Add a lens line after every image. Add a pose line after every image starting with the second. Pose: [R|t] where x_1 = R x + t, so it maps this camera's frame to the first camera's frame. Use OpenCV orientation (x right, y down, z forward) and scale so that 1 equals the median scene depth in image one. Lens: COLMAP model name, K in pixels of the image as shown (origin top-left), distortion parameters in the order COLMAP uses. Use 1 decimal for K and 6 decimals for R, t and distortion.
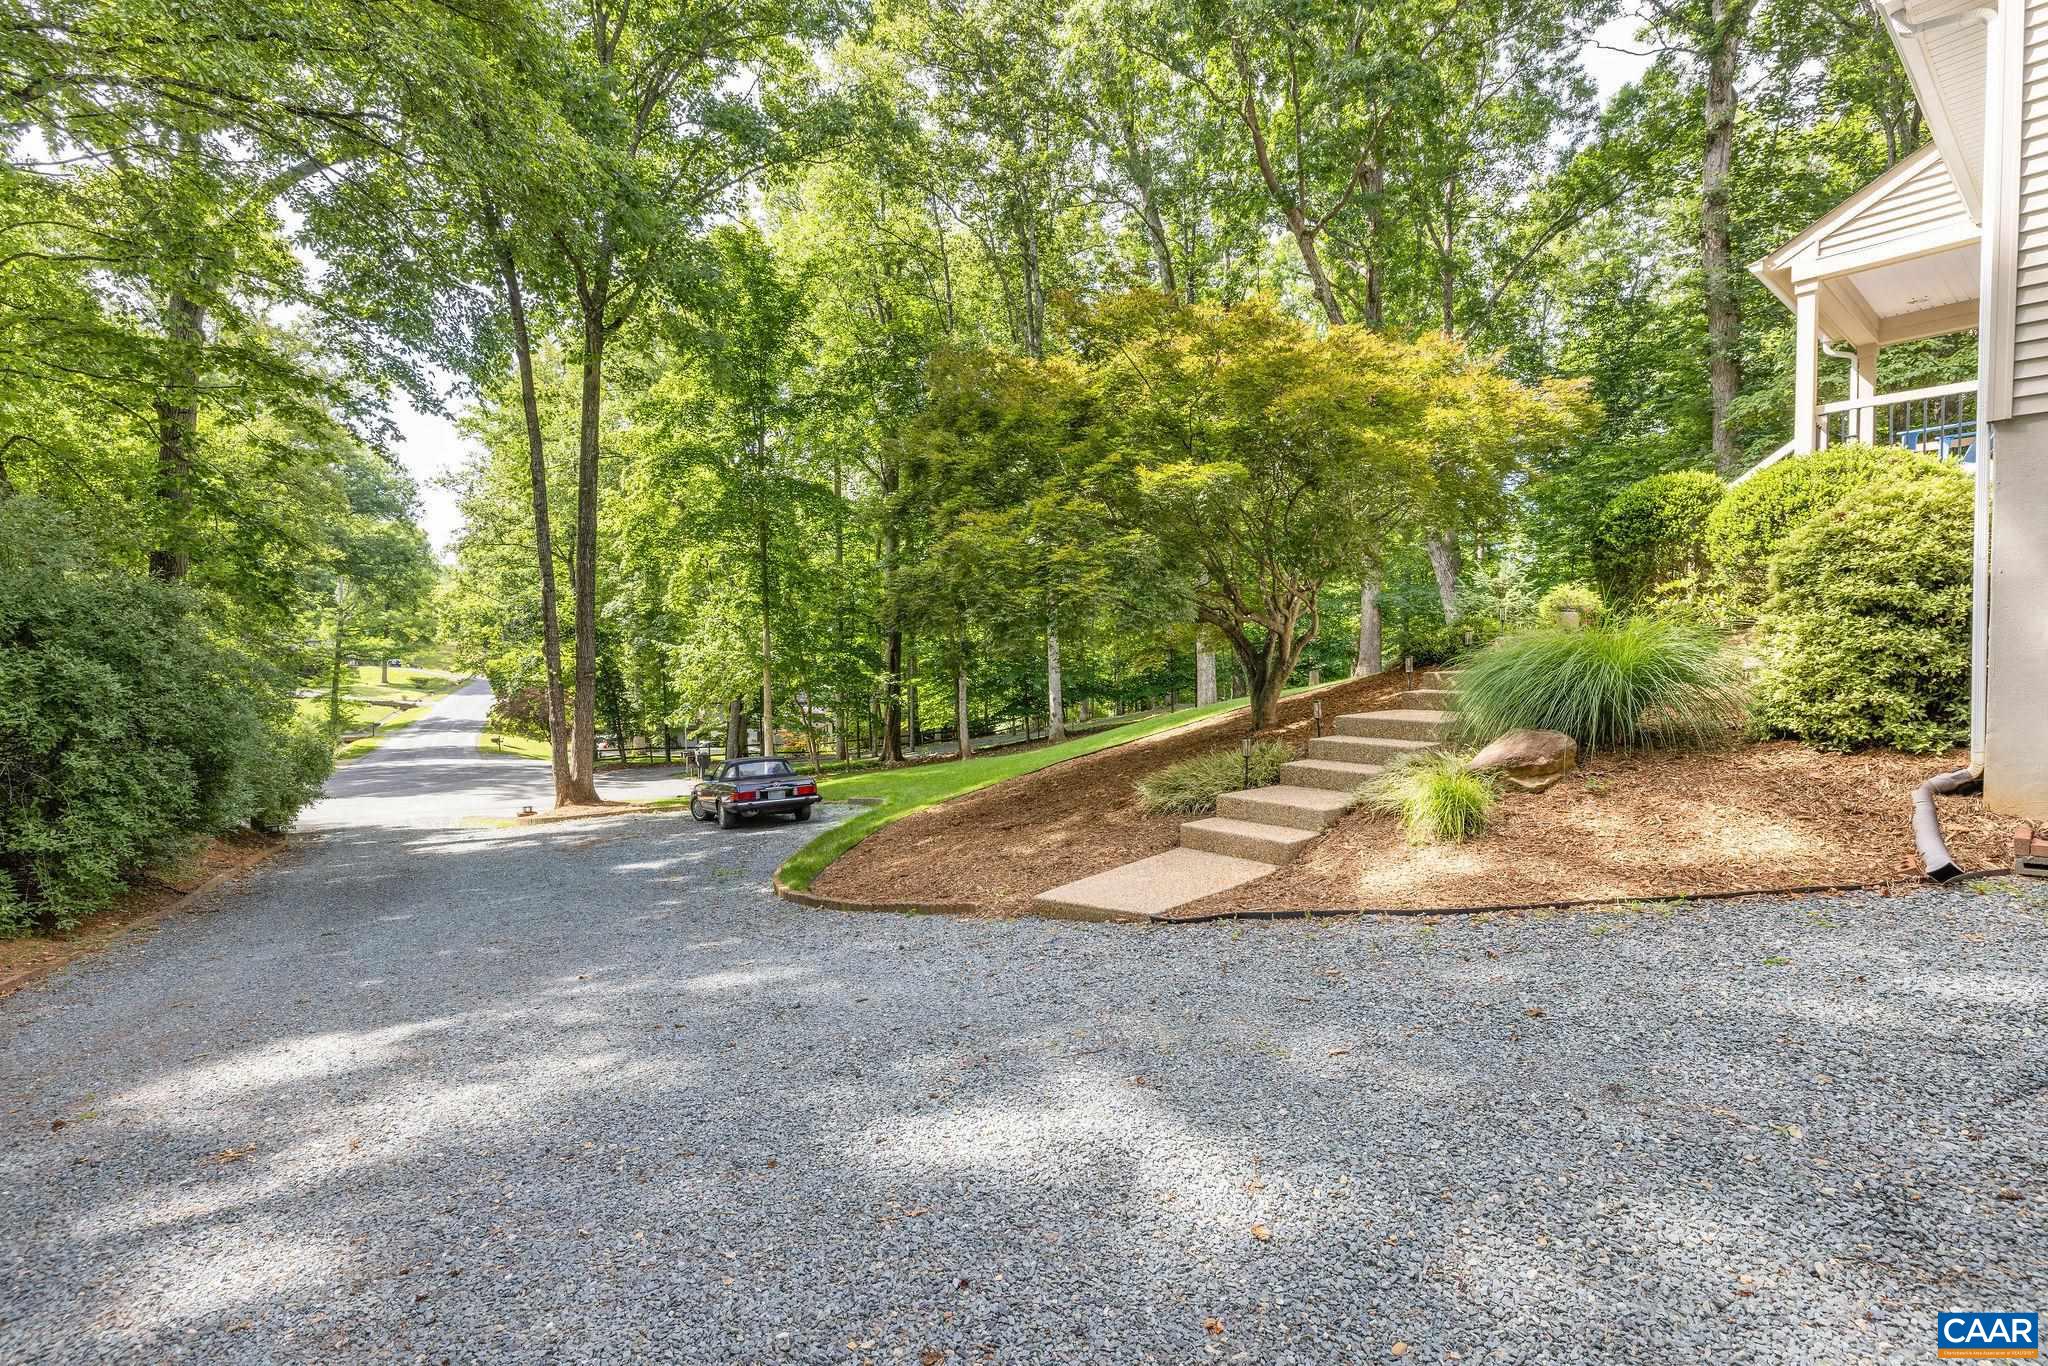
lens RADIAL K [[952.4, 0, 1024.0], [0, 952.4, 683.0], [0, 0, 1]] dist [0.002728, 0.000356]
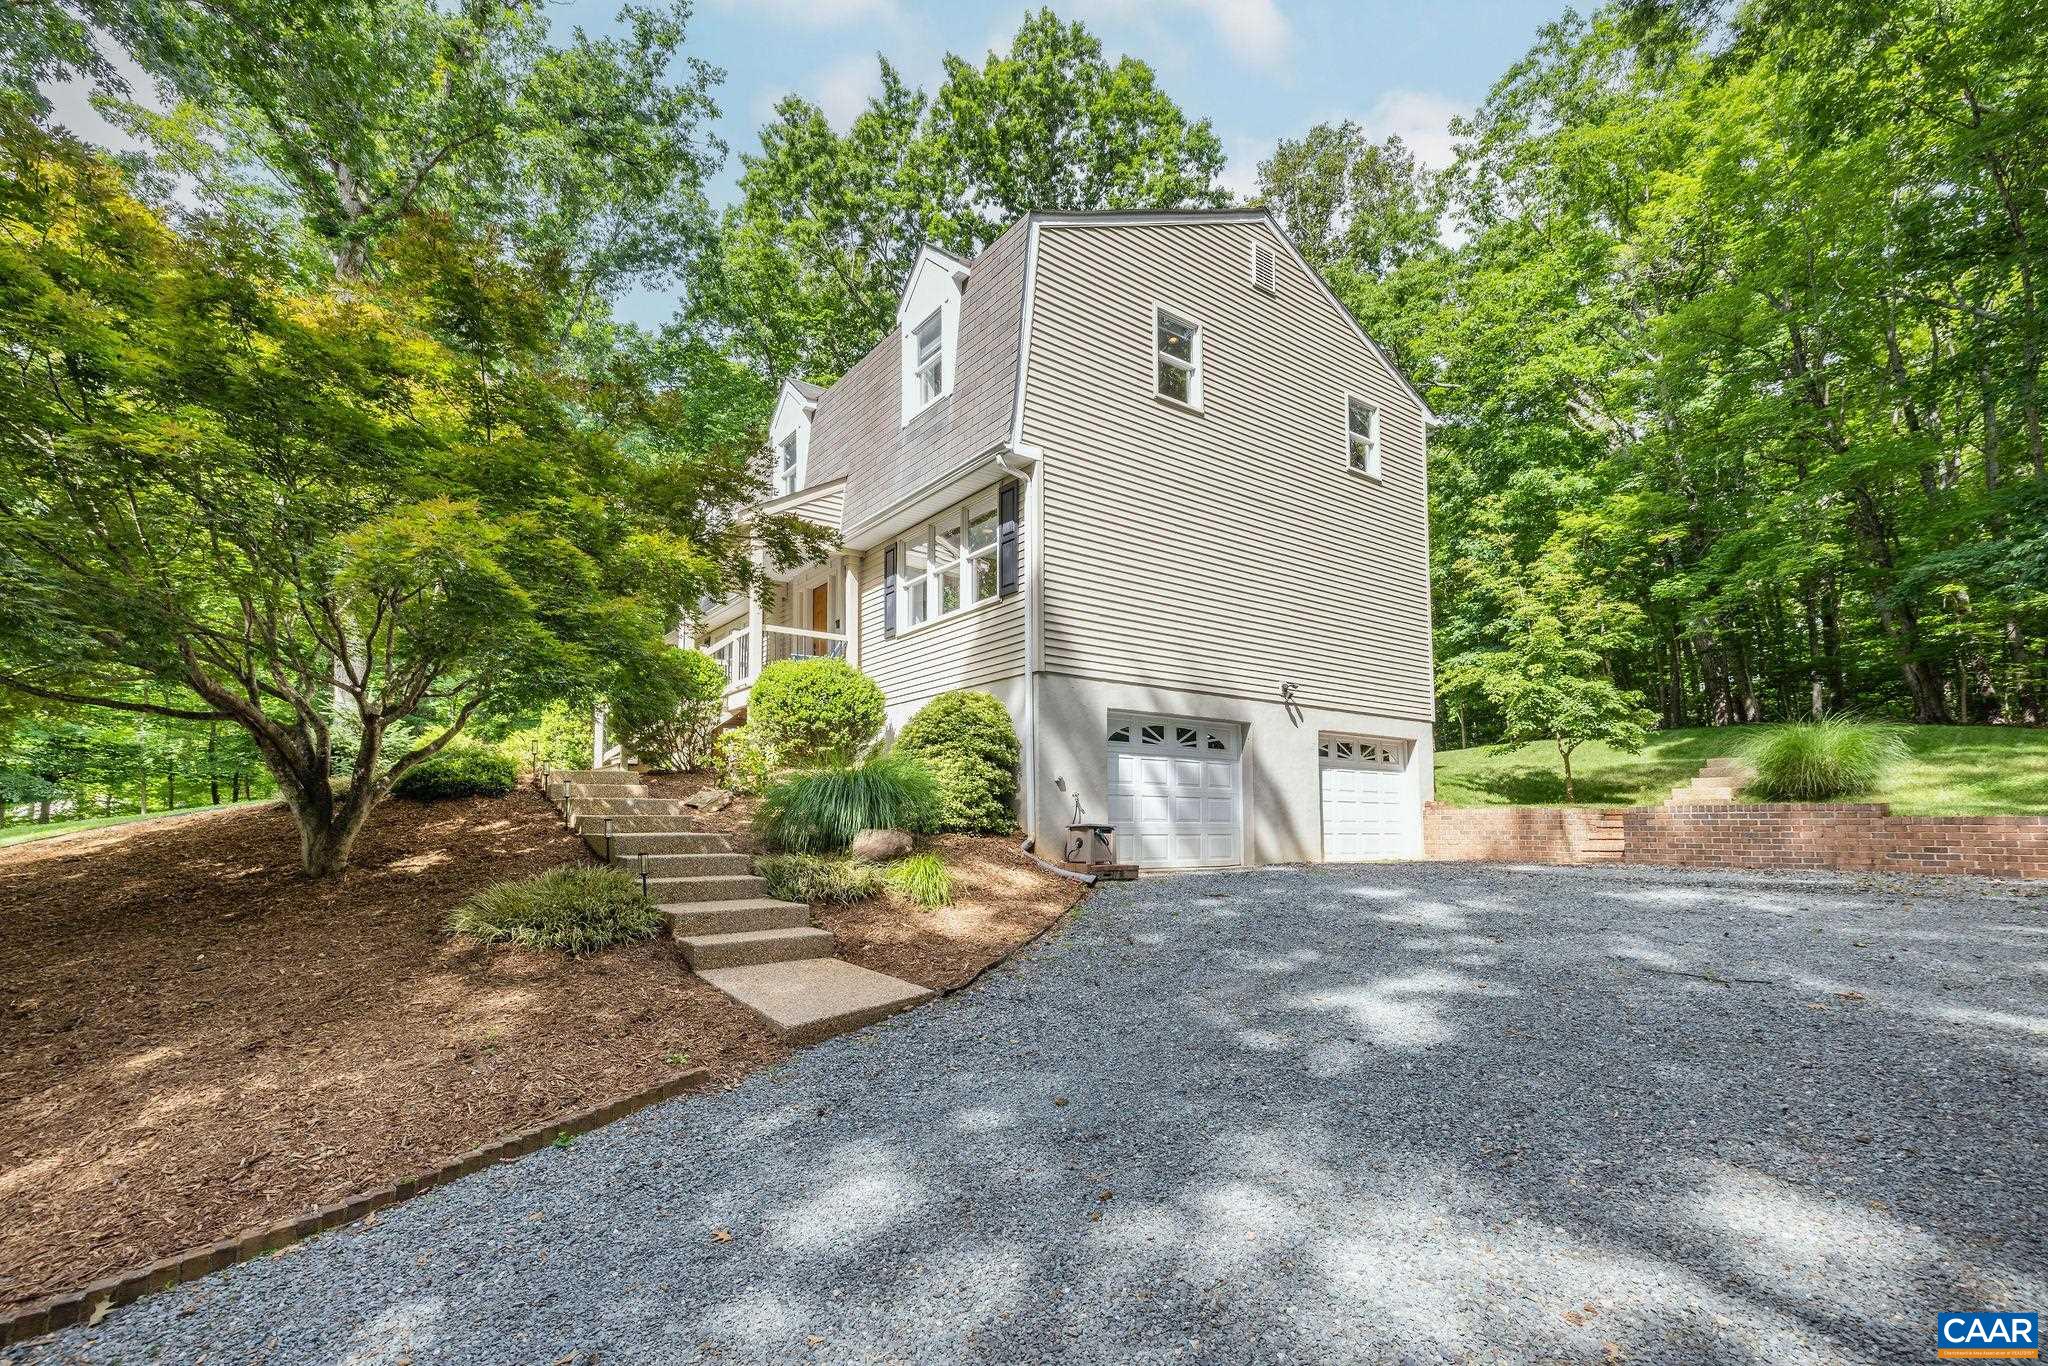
lens RADIAL K [[954.0, 0, 1029.2], [0, 954.0, 758.4], [0, 0, 1]] dist [0.047424, 0.000304]
pose [[0.040255, 0.080257, 0.995961, -0.882728], [0.035289, 0.996033, -0.081689, 0.072863], [-0.998566, 0.038435, 0.037263, 0.796249]]
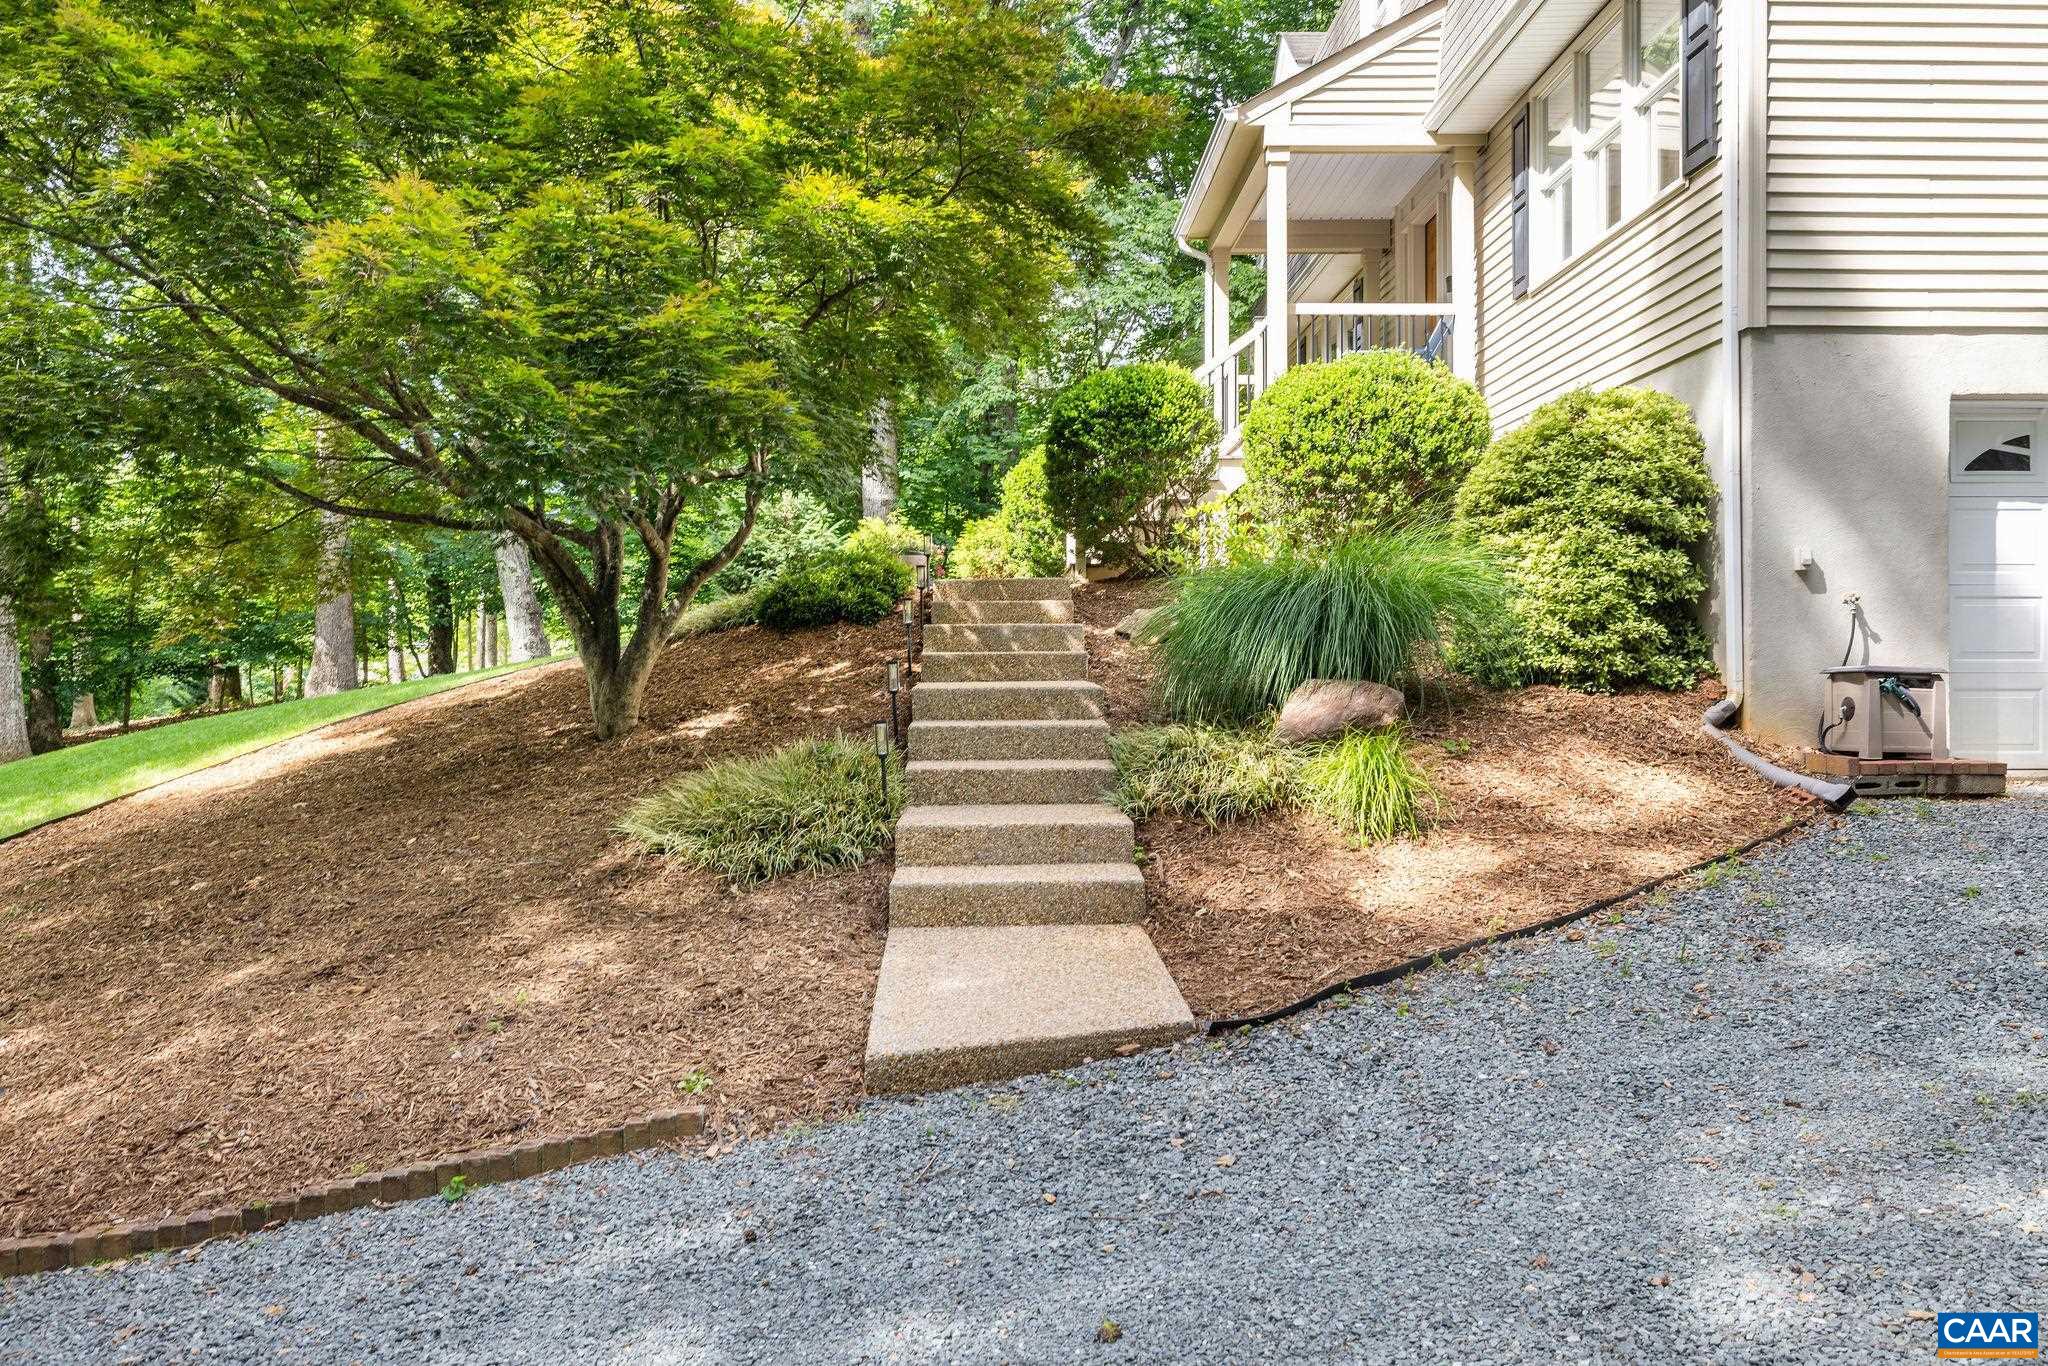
lens RADIAL K [[1607.6, 0, 1024.0], [0, 1607.6, 683.0], [0, 0, 1]] dist [-0.000436, -0.002974]
pose [[0.619099, -0.006855, 0.785283, -0.569584], [0.026570, 0.999572, -0.012221, 0.064596], [-0.784863, 0.028431, 0.619017, 0.495067]]
